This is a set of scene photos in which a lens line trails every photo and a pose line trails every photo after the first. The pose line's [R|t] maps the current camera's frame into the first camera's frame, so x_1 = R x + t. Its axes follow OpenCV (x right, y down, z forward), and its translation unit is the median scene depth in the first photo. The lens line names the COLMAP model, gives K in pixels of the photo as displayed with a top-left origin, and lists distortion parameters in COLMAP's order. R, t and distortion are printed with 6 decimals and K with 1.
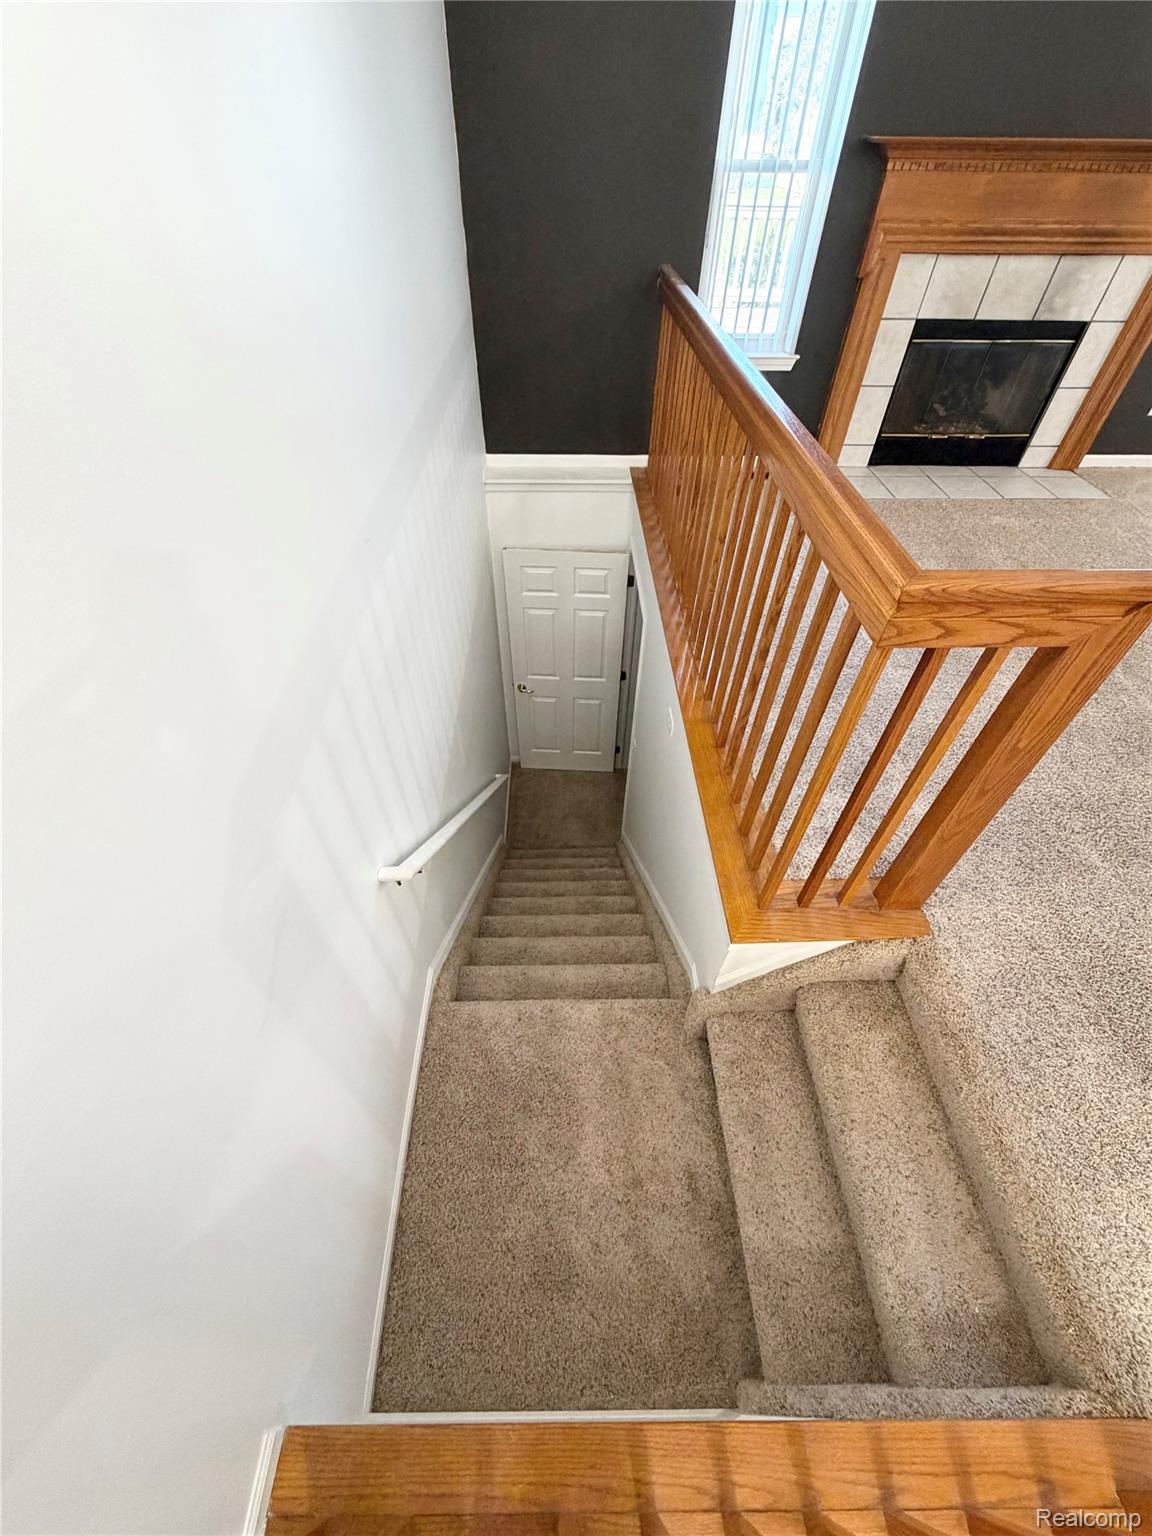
lens RADIAL K [[614.0, 0, 577.0], [0, 614.0, 763.2], [0, 0, 1]] dist [-0.000329, 0.000569]
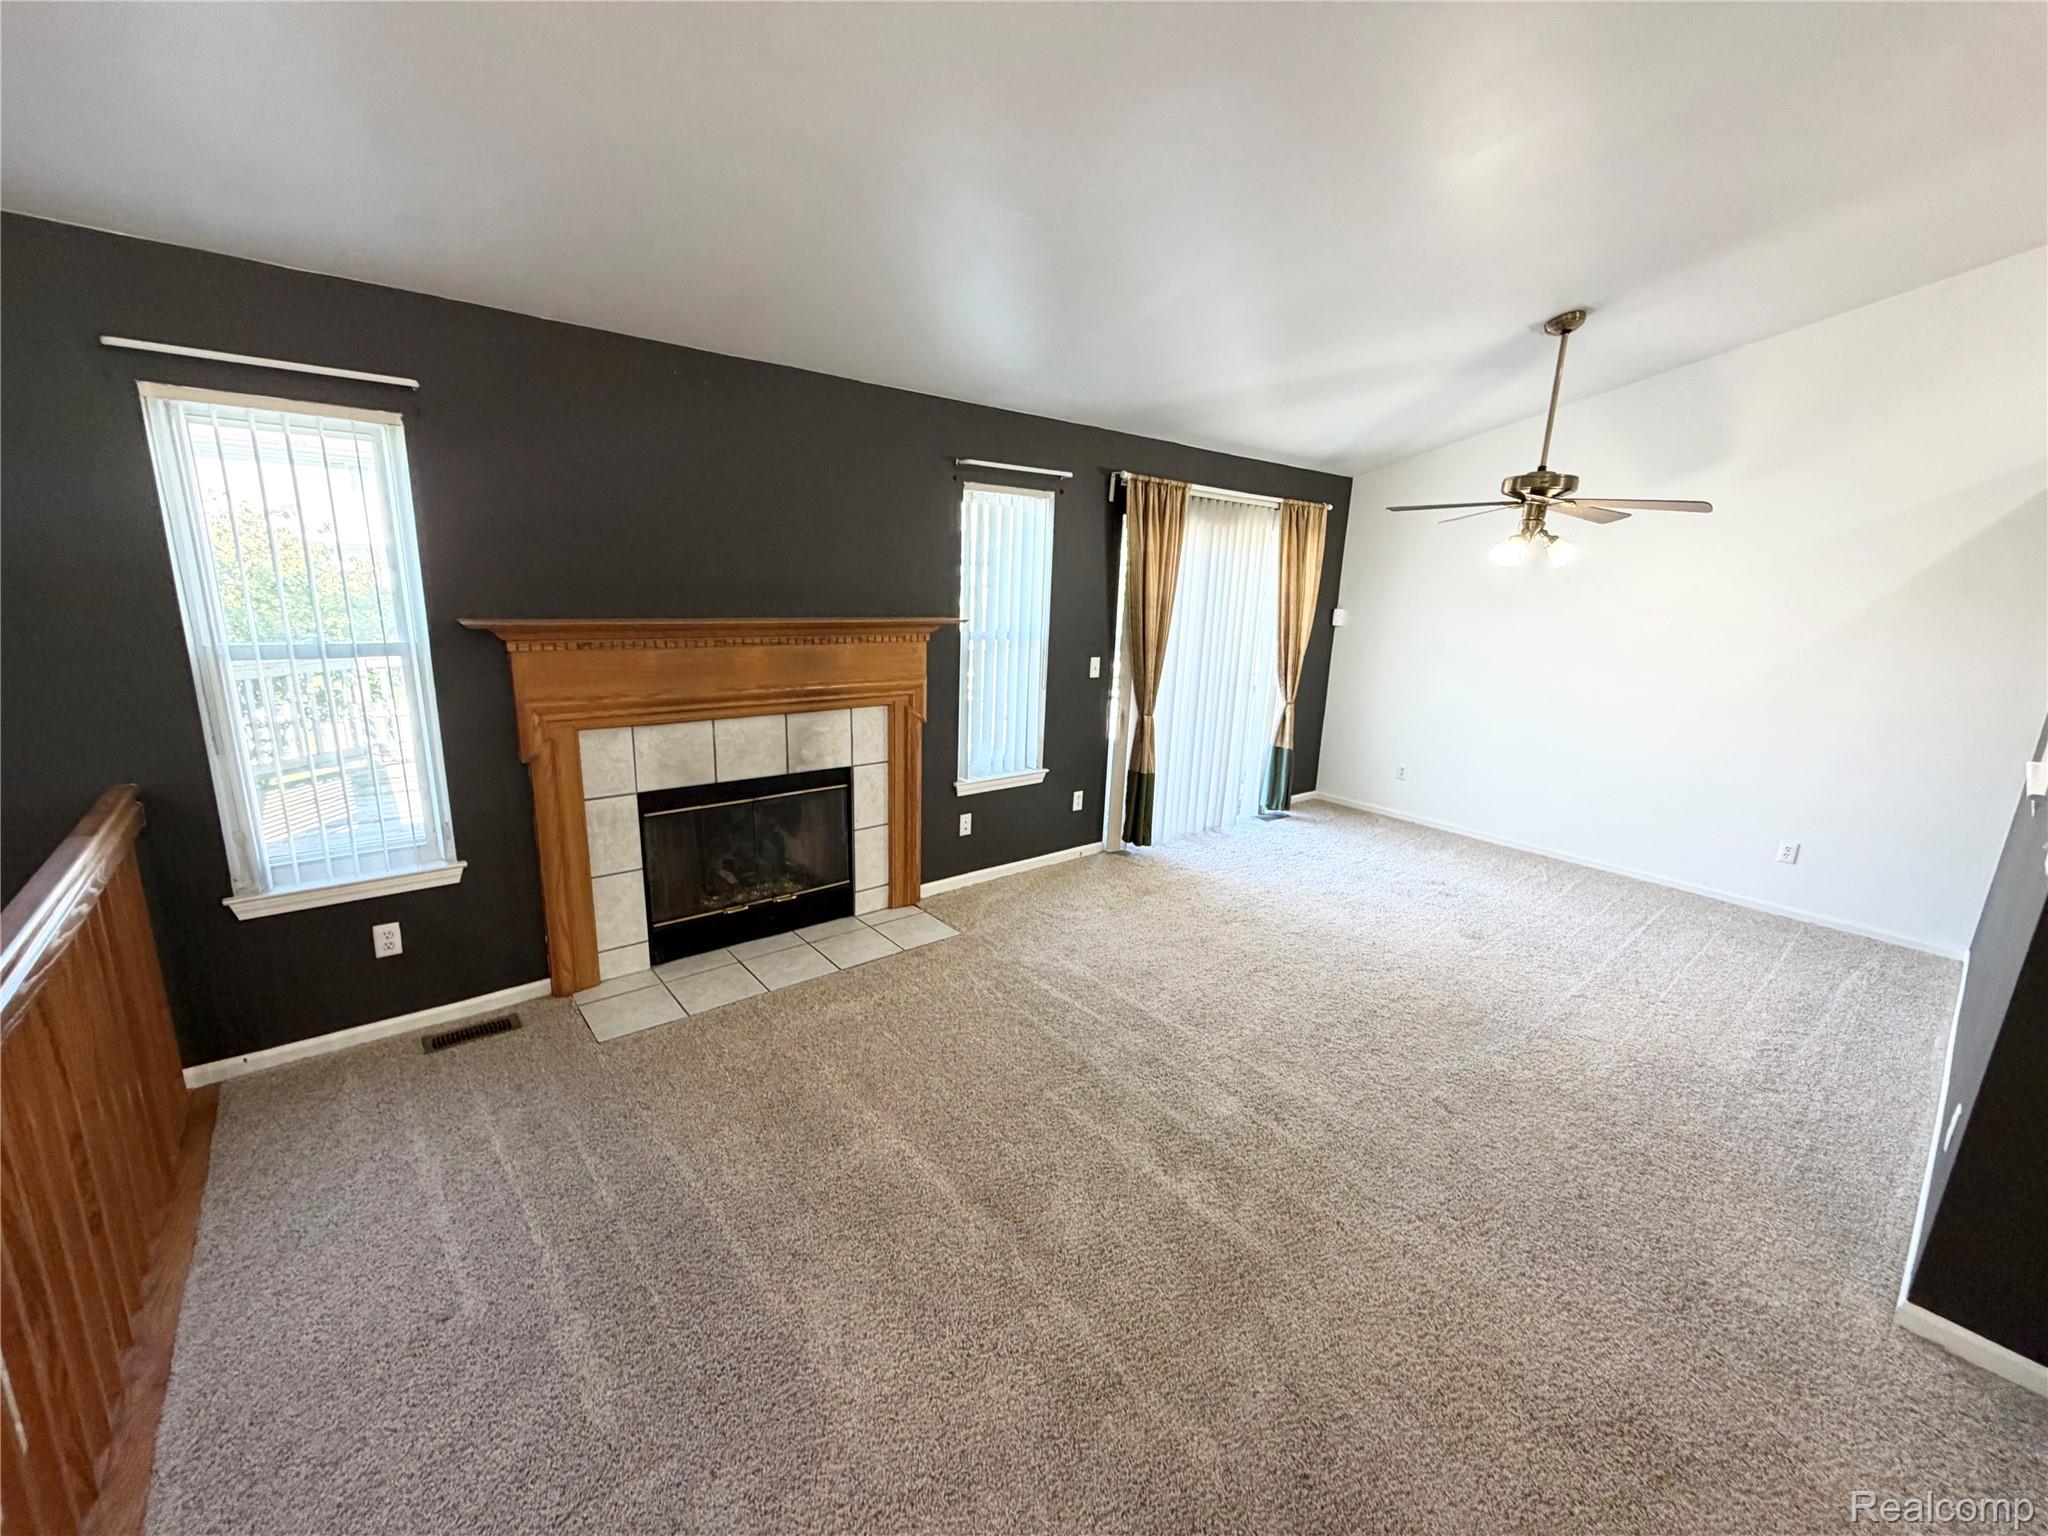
lens RADIAL K [[817.8, 0, 1016.9], [0, 817.8, 770.4], [0, 0, 1]] dist [-0.001489, 0.000554]
pose [[0.783321, -0.126317, 0.608649, 0.317349], [0.429558, 0.817739, -0.383123, -0.172475], [-0.449321, 0.561558, 0.694812, 0.094615]]
